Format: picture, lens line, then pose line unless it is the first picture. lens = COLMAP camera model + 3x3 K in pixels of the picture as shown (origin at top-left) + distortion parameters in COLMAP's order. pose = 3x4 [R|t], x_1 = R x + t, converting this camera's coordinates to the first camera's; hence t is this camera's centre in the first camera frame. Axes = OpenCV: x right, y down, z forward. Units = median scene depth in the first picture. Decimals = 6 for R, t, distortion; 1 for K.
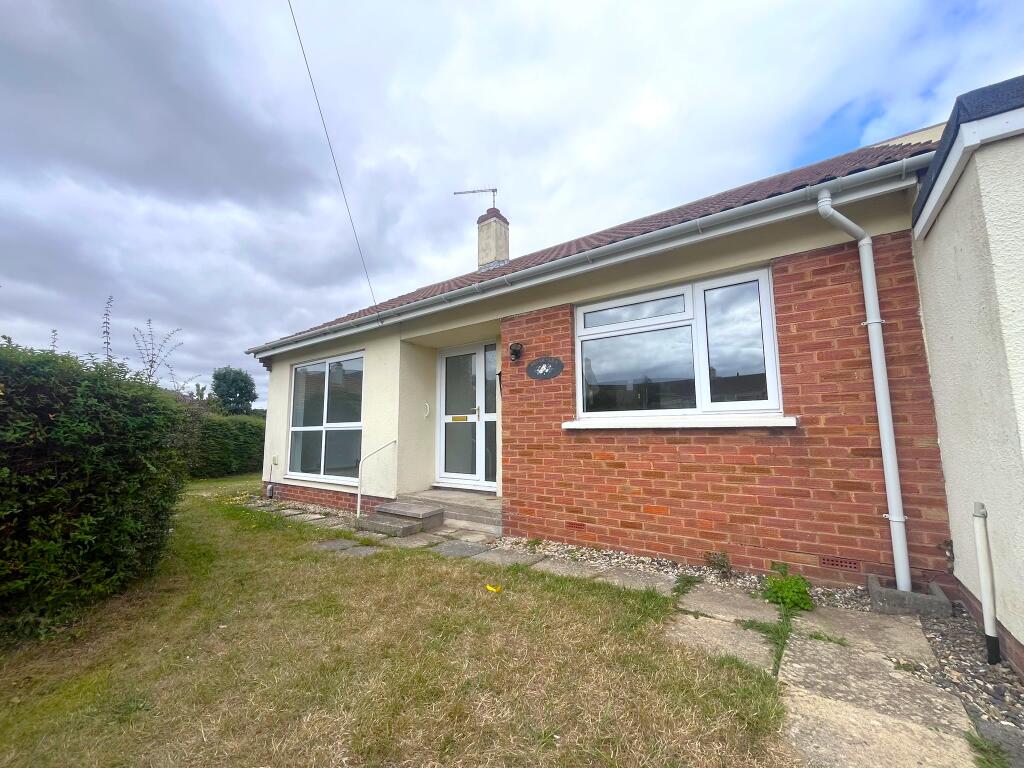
lens RADIAL K [[414.5, 0, 510.5], [0, 414.5, 384.3], [0, 0, 1]] dist [-0.006116, 0.000256]
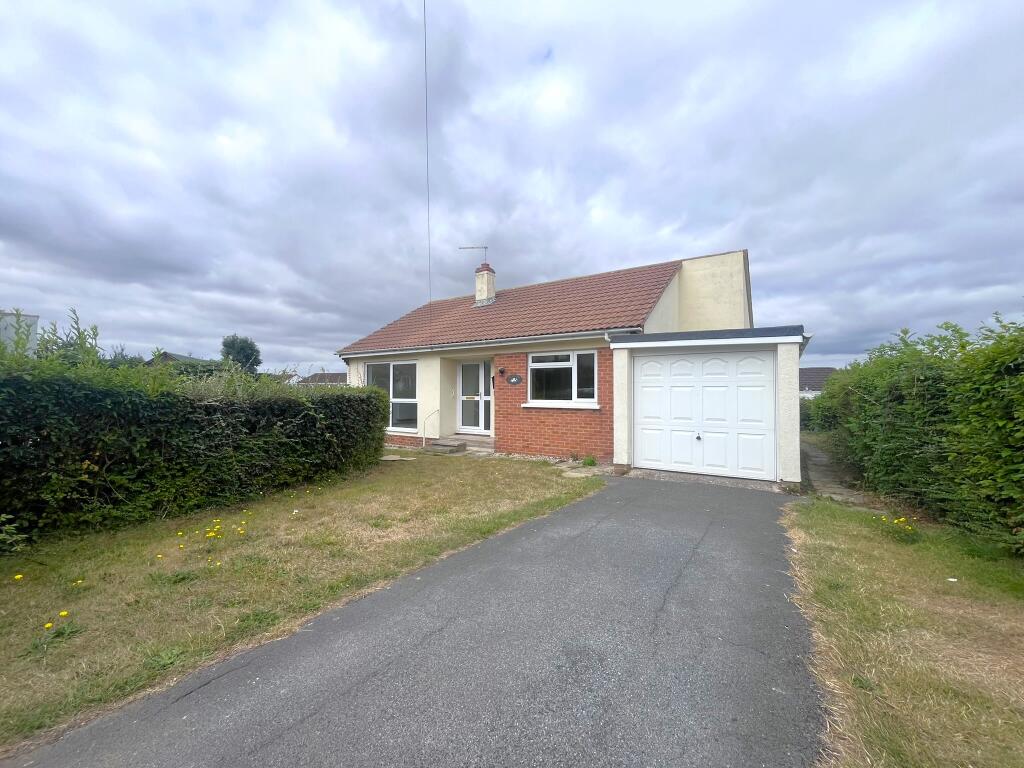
lens RADIAL K [[414.5, 0, 512.1], [0, 414.5, 386.4], [0, 0, 1]] dist [-0.006116, 0.000256]
pose [[0.997761, 0.009938, 0.066139, -0.064770], [-0.016715, 0.994571, 0.102709, -0.192331], [-0.064760, -0.103585, 0.992510, -1.020133]]
